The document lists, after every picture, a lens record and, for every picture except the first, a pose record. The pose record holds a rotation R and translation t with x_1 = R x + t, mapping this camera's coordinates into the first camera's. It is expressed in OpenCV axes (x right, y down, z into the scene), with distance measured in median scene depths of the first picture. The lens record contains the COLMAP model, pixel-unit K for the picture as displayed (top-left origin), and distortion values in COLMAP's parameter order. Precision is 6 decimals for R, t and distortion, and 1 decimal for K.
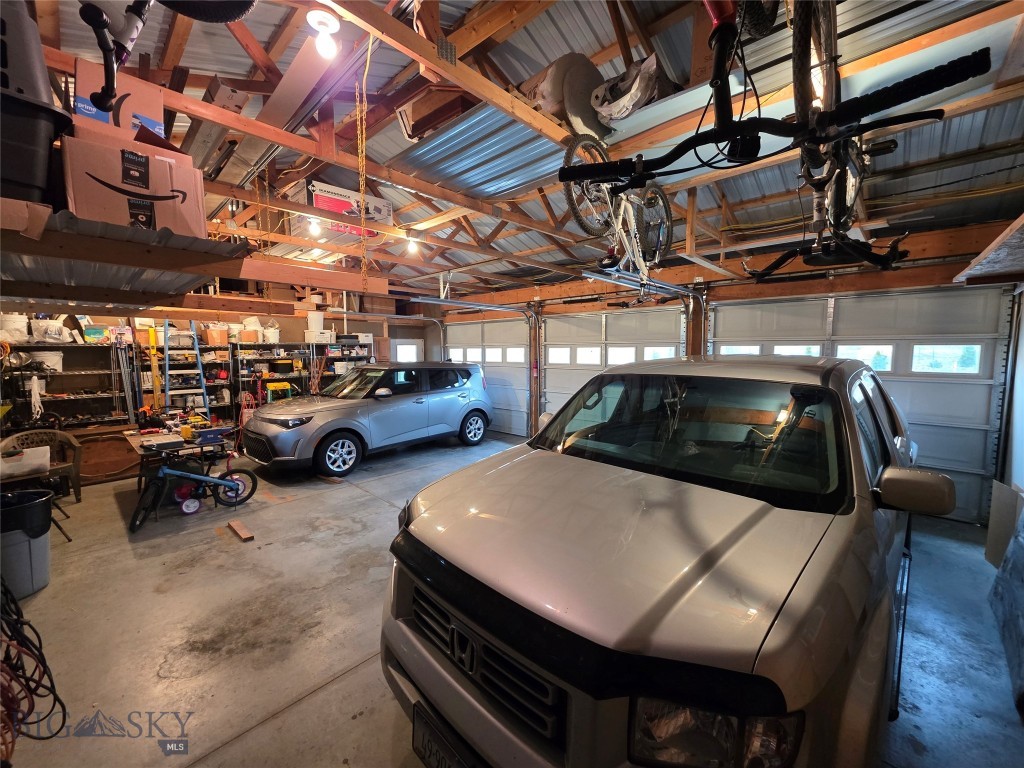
lens RADIAL K [[404.0, 0, 510.9], [0, 404.0, 380.9], [0, 0, 1]] dist [-0.000921, -0.000033]
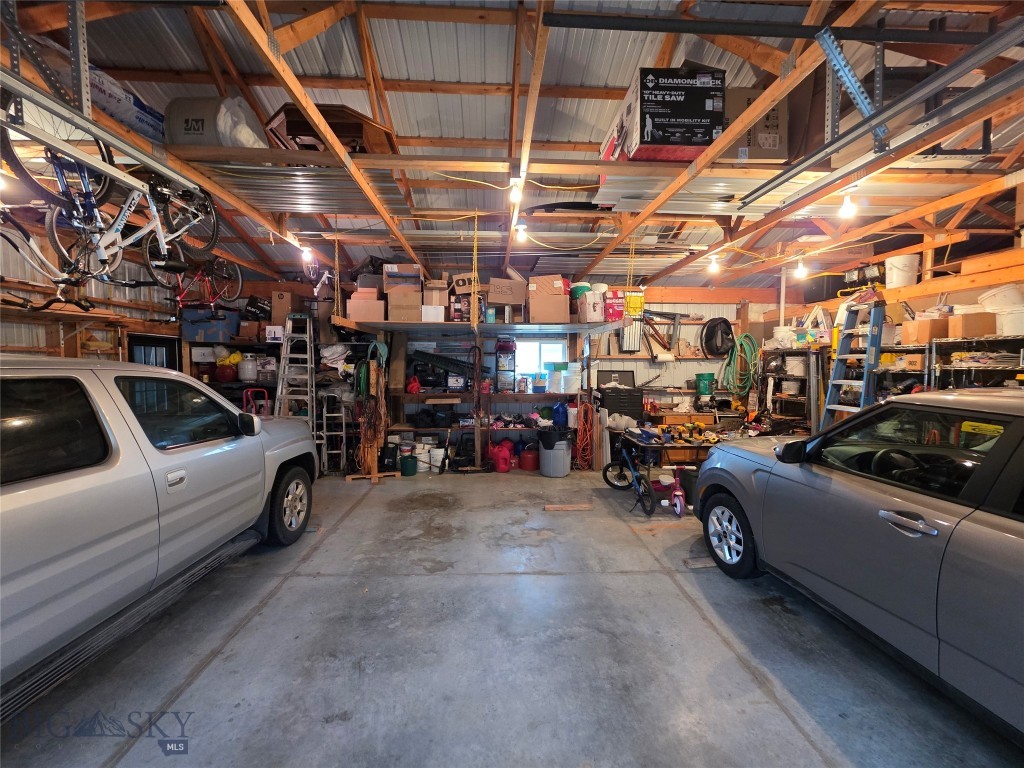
lens RADIAL K [[404.0, 0, 513.2], [0, 404.0, 381.5], [0, 0, 1]] dist [-0.000921, -0.000033]
pose [[-0.690251, 0.036553, -0.722646, 0.236134], [-0.054758, 0.993220, 0.102544, -0.089917], [0.721495, 0.110352, -0.683570, 1.416786]]
